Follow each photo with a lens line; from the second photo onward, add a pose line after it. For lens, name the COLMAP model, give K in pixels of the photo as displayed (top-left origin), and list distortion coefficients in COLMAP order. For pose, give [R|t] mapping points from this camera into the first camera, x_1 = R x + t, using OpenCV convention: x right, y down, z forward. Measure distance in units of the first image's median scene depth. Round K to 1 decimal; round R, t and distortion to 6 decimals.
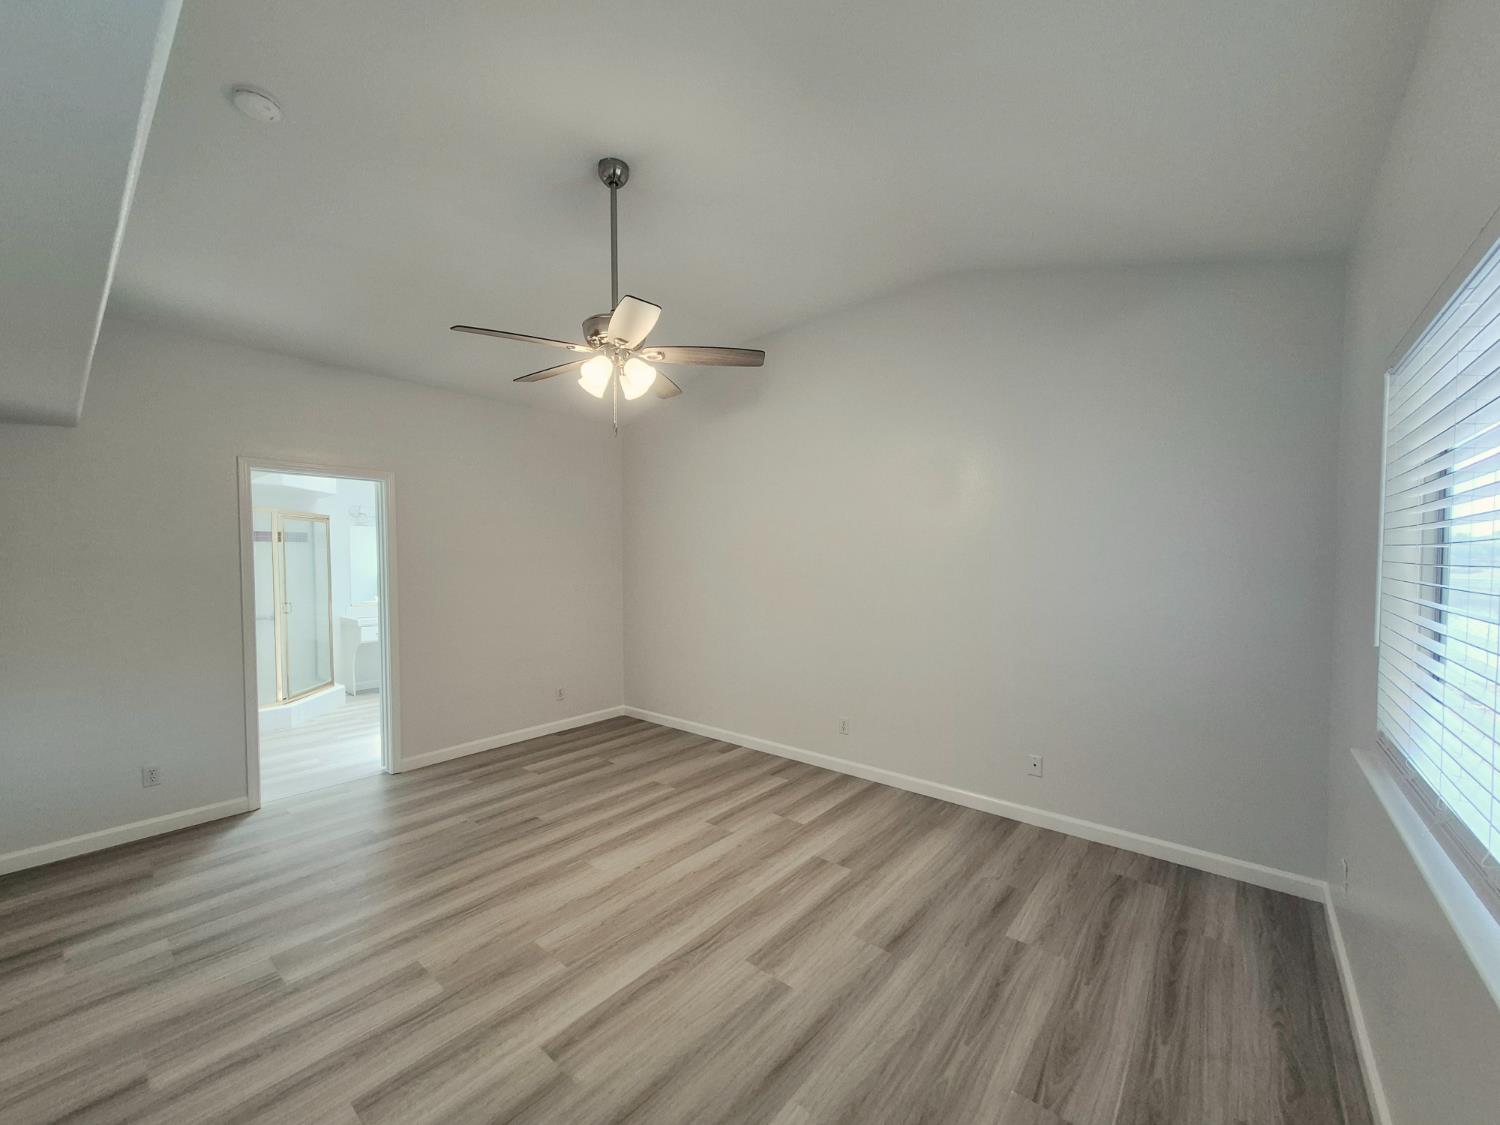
lens RADIAL K [[587.9, 0, 739.5], [0, 587.9, 580.3], [0, 0, 1]] dist [0.006113, -0.000330]
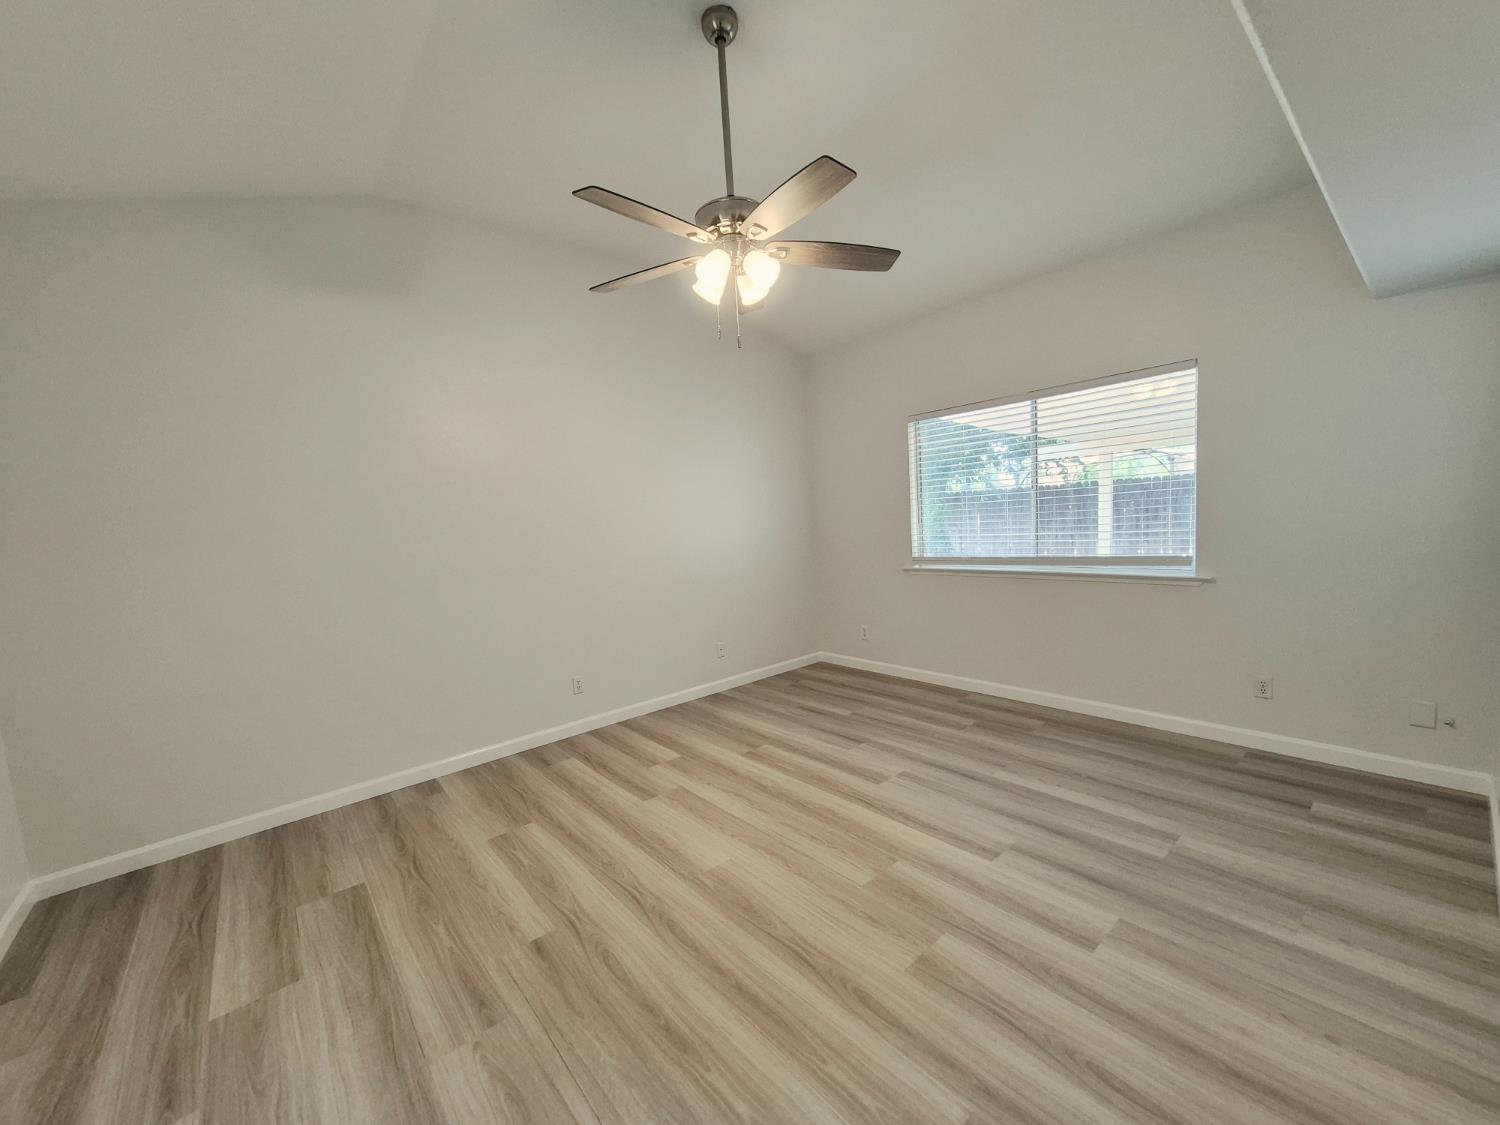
lens RADIAL K [[587.9, 0, 739.5], [0, 587.9, 580.3], [0, 0, 1]] dist [0.006113, -0.000330]
pose [[0.169689, -0.115496, 0.978706, -0.920177], [0.102739, 0.989771, 0.098989, 0.012198], [-0.980128, 0.083754, 0.179819, 0.726147]]
